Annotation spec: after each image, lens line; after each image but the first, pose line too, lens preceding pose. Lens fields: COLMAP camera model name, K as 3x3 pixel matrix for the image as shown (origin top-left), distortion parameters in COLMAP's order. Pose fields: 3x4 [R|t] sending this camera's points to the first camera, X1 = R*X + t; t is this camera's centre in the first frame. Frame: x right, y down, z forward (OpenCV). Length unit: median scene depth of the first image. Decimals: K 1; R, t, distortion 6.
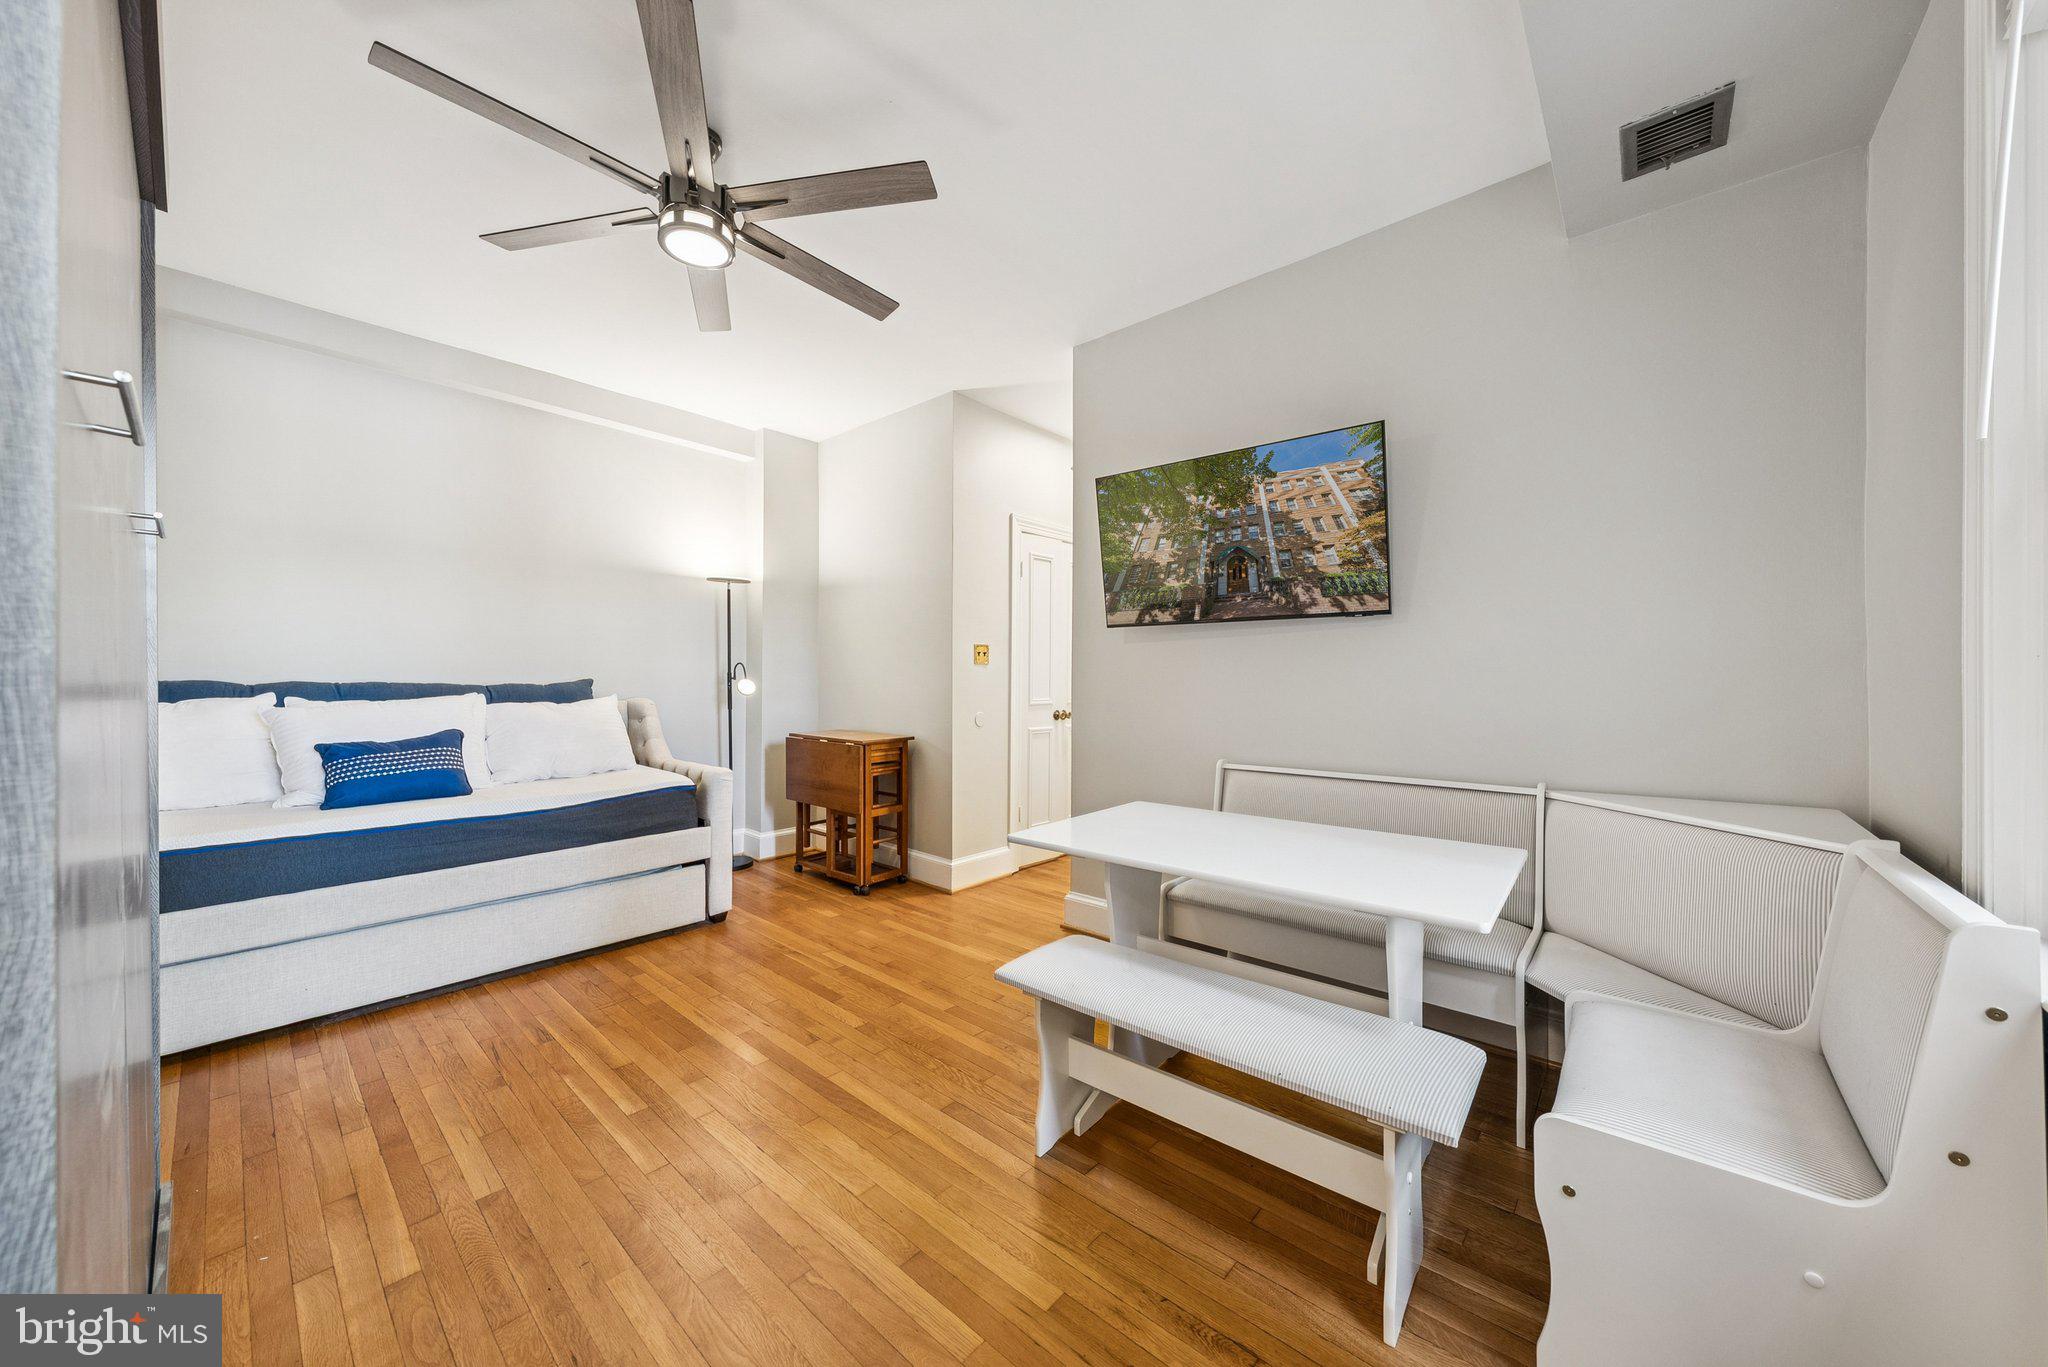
lens RADIAL K [[707.9, 0, 1025.3], [0, 707.9, 676.3], [0, 0, 1]] dist [-0.009925, 0.001396]
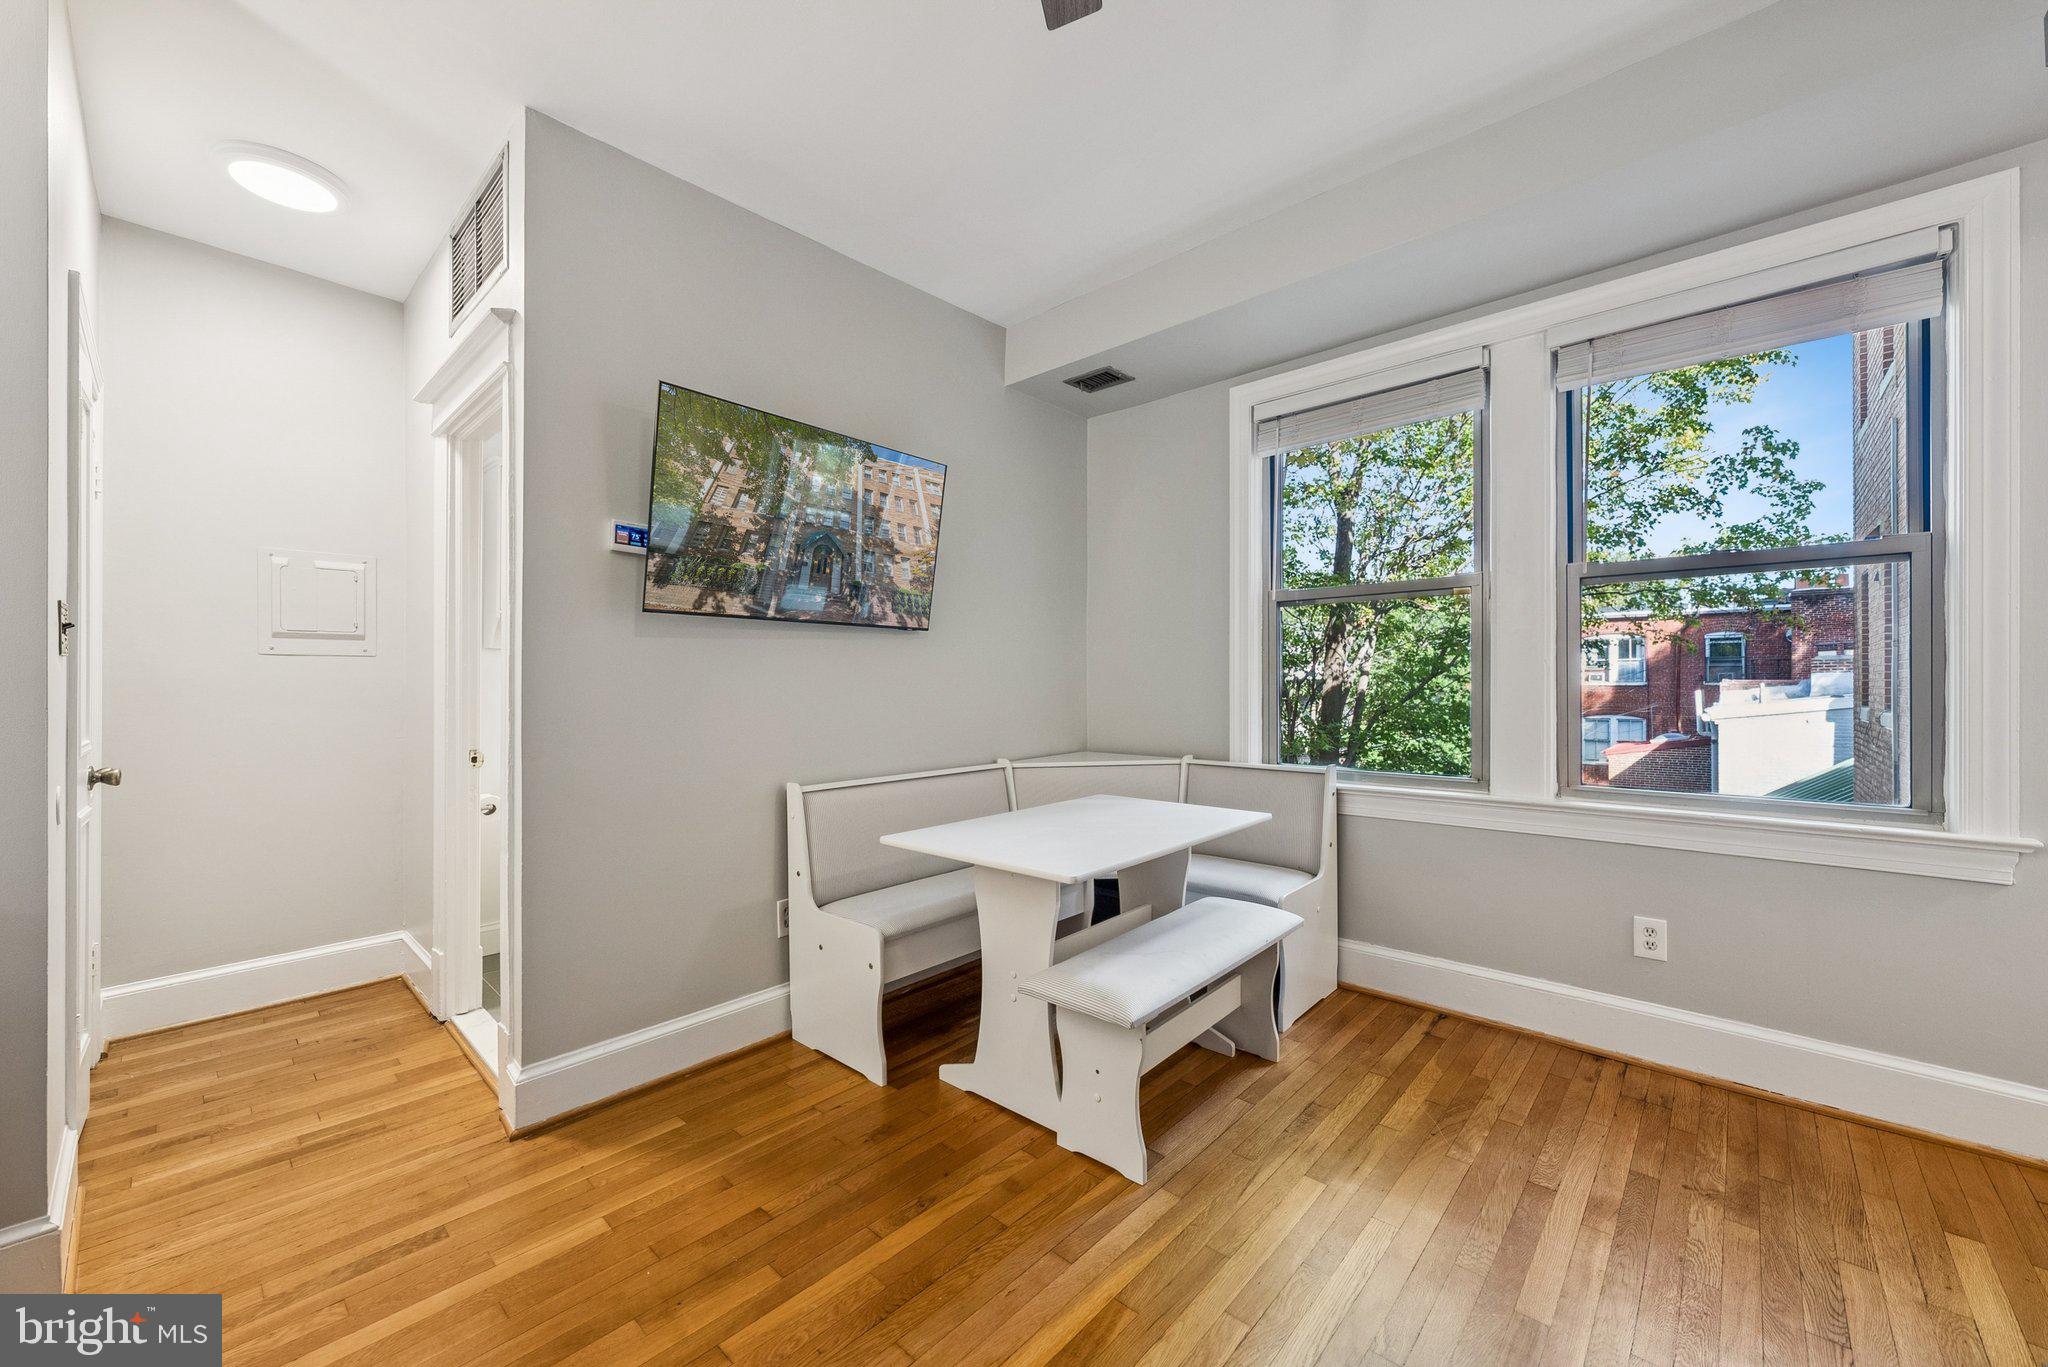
lens RADIAL K [[791.3, 0, 1019.4], [0, 791.3, 690.4], [0, 0, 1]] dist [0.002102, 0.000589]
pose [[0.026008, -0.012213, 0.999587, -0.649941], [-0.007012, 0.999899, 0.012399, -0.003712], [-0.999637, -0.007332, 0.025920, 0.704482]]
